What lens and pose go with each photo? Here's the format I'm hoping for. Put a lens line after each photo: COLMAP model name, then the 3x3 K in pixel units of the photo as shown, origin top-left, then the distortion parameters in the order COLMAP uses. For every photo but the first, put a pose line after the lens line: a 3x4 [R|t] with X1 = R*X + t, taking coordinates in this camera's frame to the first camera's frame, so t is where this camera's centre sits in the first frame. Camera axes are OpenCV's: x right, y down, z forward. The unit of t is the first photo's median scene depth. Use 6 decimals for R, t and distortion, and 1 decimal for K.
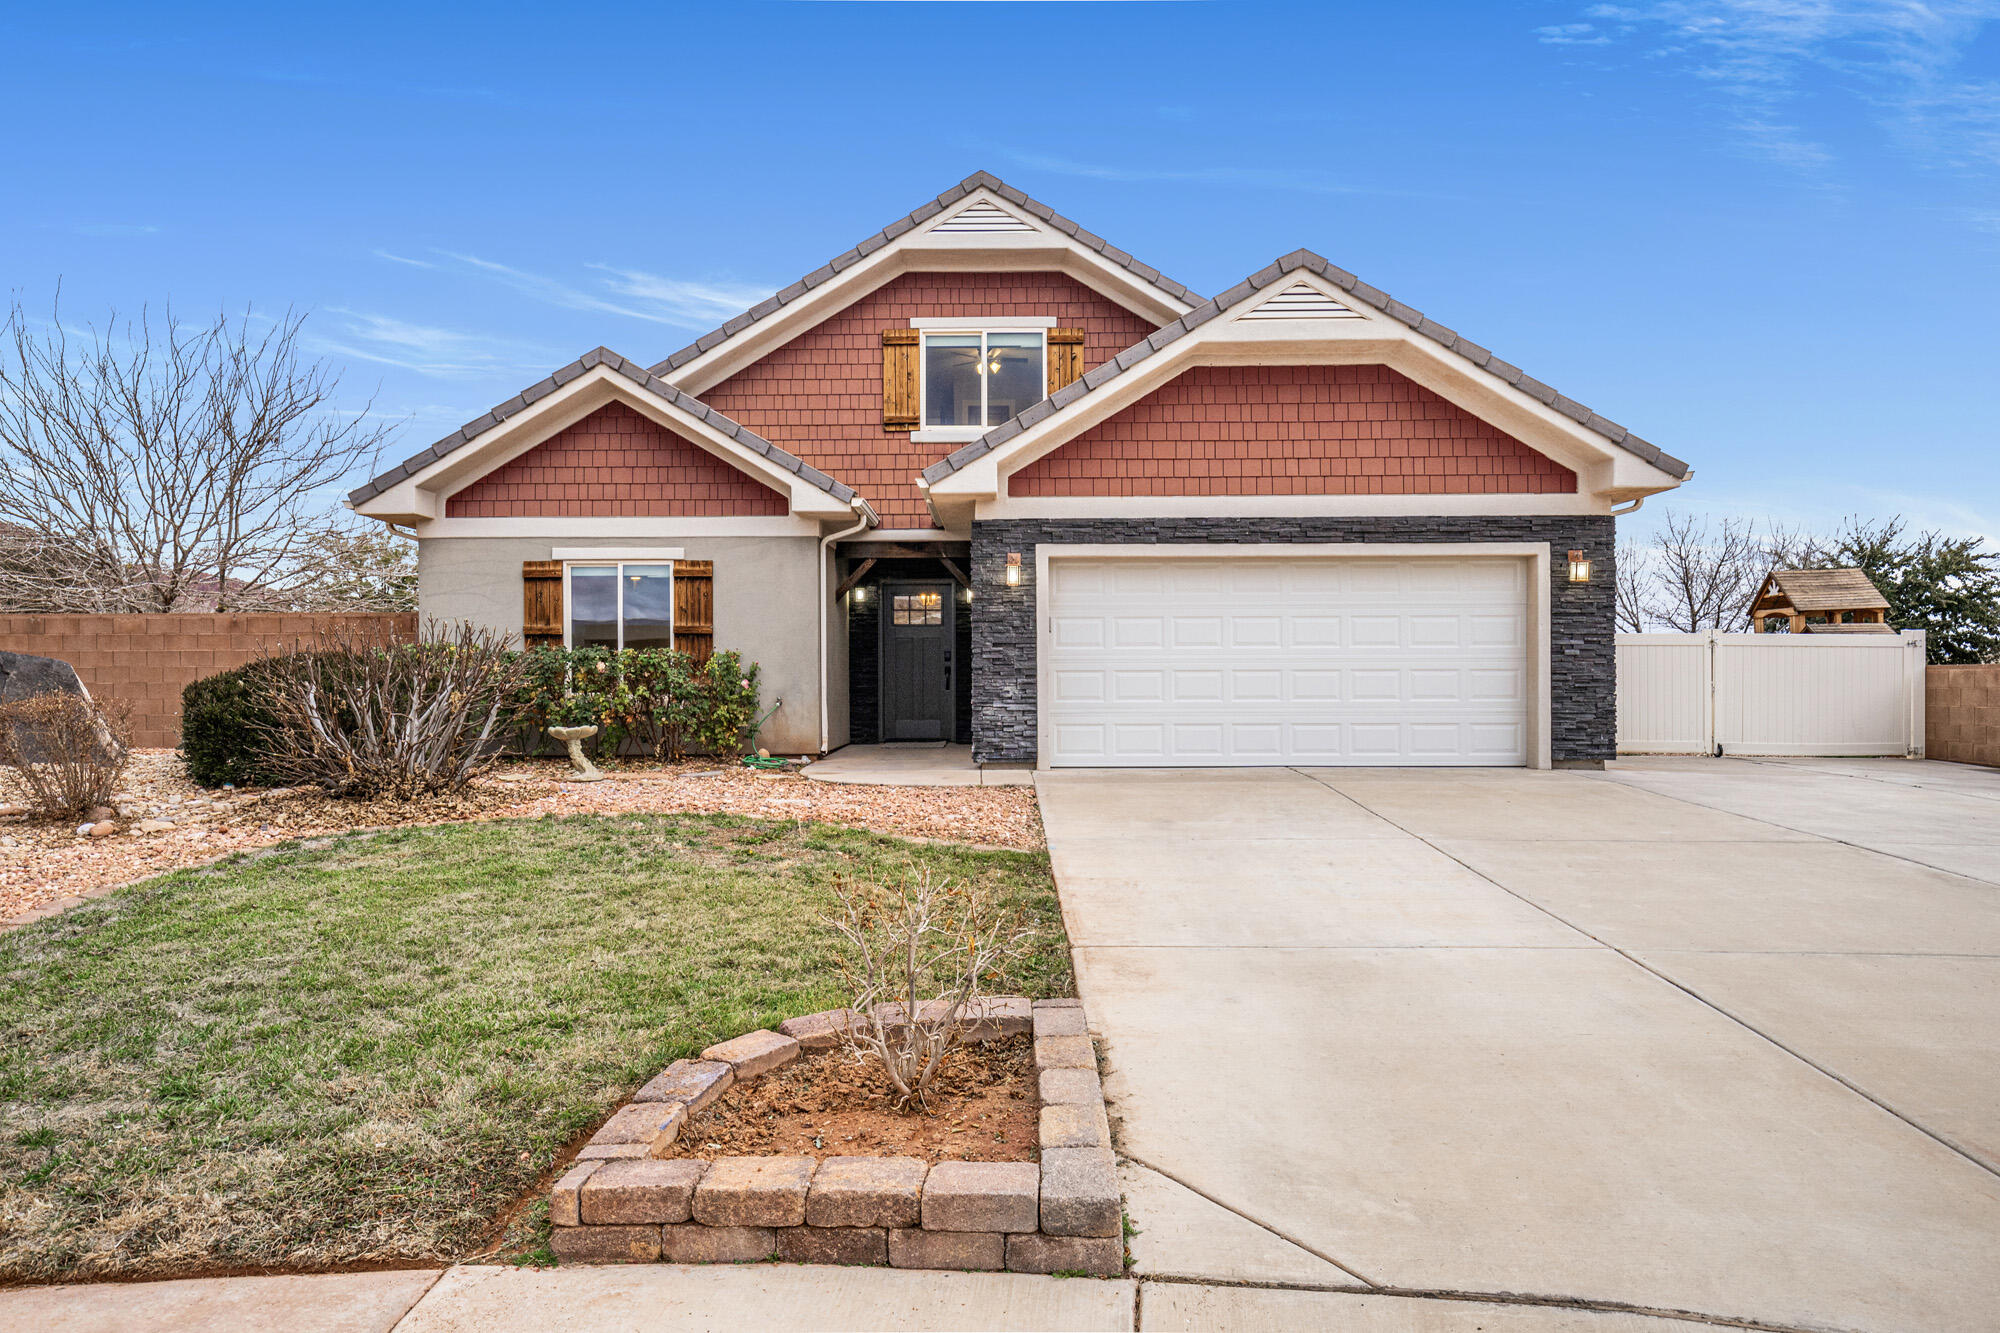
lens RADIAL K [[1131.6, 0, 993.3], [0, 1131.6, 672.8], [0, 0, 1]] dist [0.008789, -0.005432]
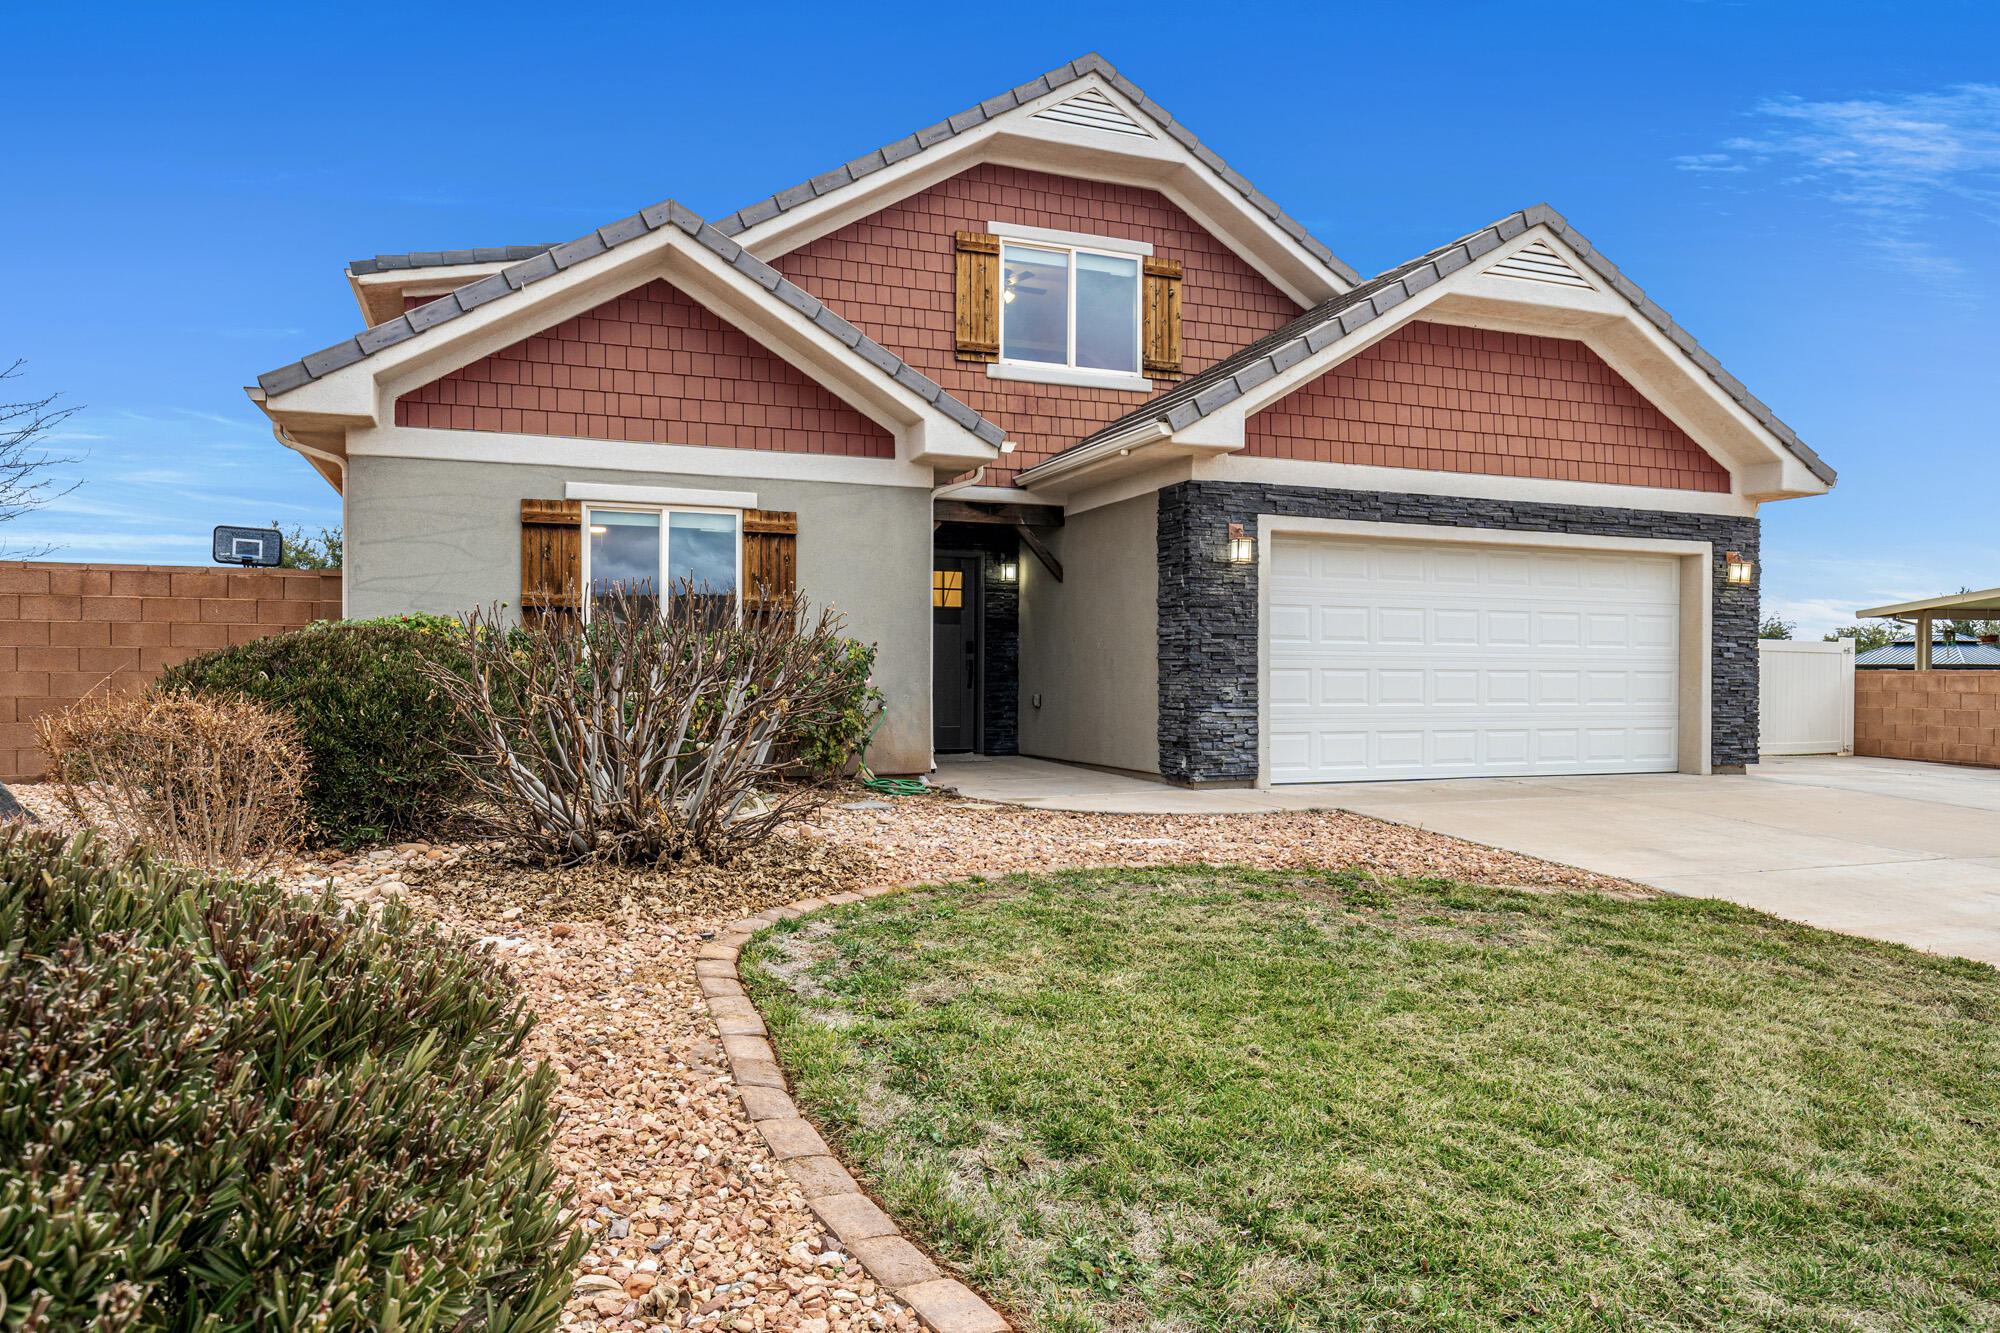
lens RADIAL K [[1241.3, 0, 979.9], [0, 1241.3, 672.4], [0, 0, 1]] dist [-0.012494, -0.003455]
pose [[0.934738, 0.009127, 0.355221, -0.464152], [-0.011703, 0.999918, 0.005104, -0.000953], [-0.355146, -0.008928, 0.934768, 0.224753]]
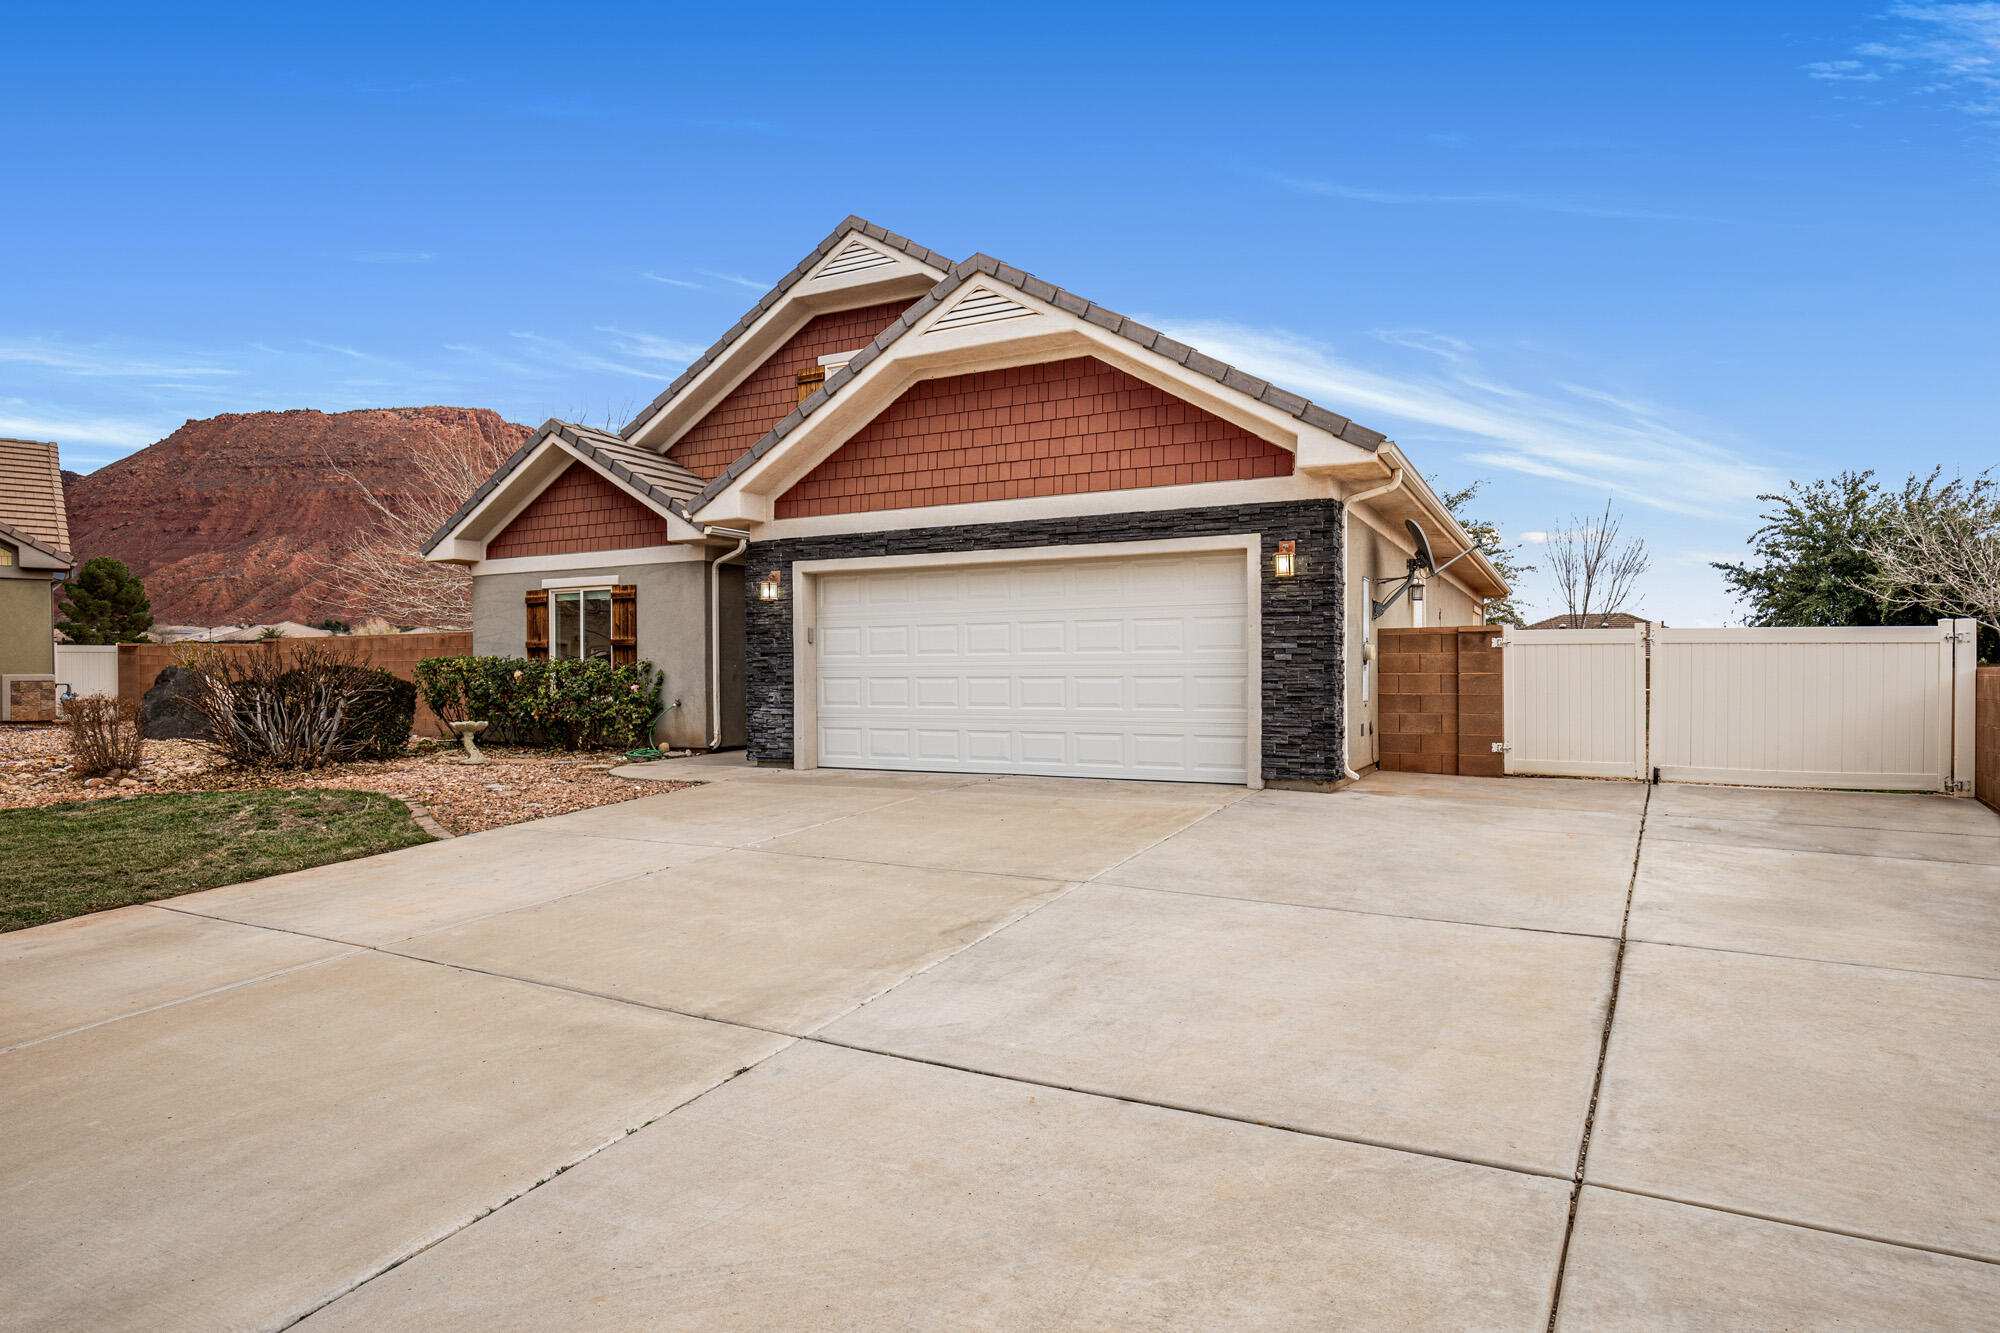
lens RADIAL K [[1093.1, 0, 1002.0], [0, 1093.1, 673.1], [0, 0, 1]] dist [-0.017770, -0.000070]
pose [[0.900126, -0.001743, -0.435625, 0.666541], [0.004704, 0.999973, 0.005719, -0.011368], [0.435604, -0.007197, 0.900110, 0.139848]]
